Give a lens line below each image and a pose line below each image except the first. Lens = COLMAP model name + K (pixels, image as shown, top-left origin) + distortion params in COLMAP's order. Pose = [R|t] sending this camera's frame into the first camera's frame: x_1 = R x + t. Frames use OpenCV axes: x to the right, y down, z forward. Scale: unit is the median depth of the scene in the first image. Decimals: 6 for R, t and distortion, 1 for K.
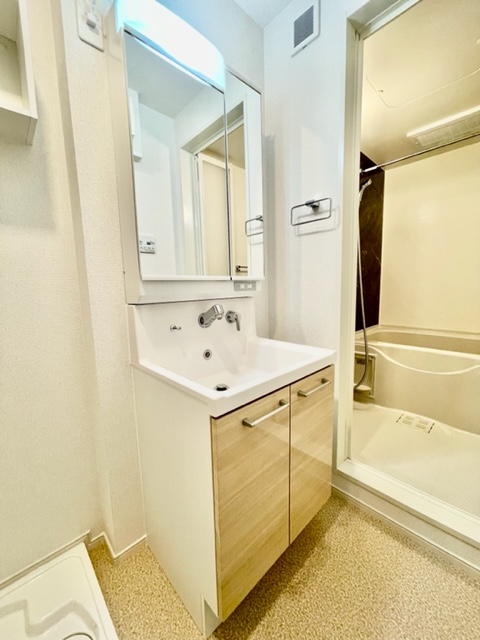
lens RADIAL K [[259.4, 0, 238.5], [0, 259.4, 322.6], [0, 0, 1]] dist [0.002995, 0.000101]
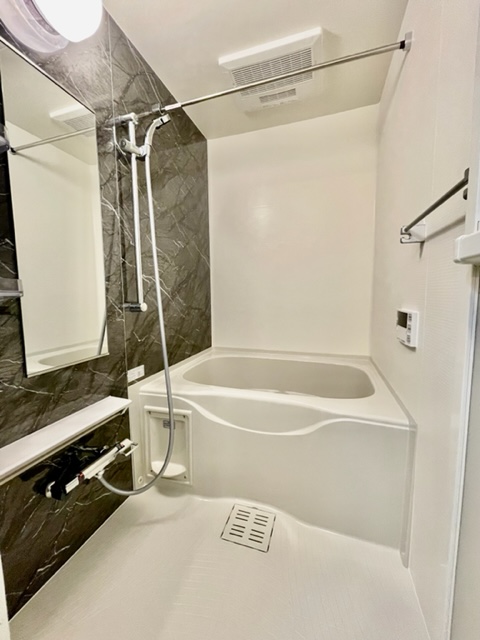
lens RADIAL K [[259.4, 0, 242.0], [0, 259.4, 320.8], [0, 0, 1]] dist [0.002995, 0.000101]
pose [[0.878390, -0.023452, 0.477368, 0.365220], [0.048204, 0.998050, -0.039667, -0.049225], [-0.475507, 0.057854, 0.877807, 0.430092]]
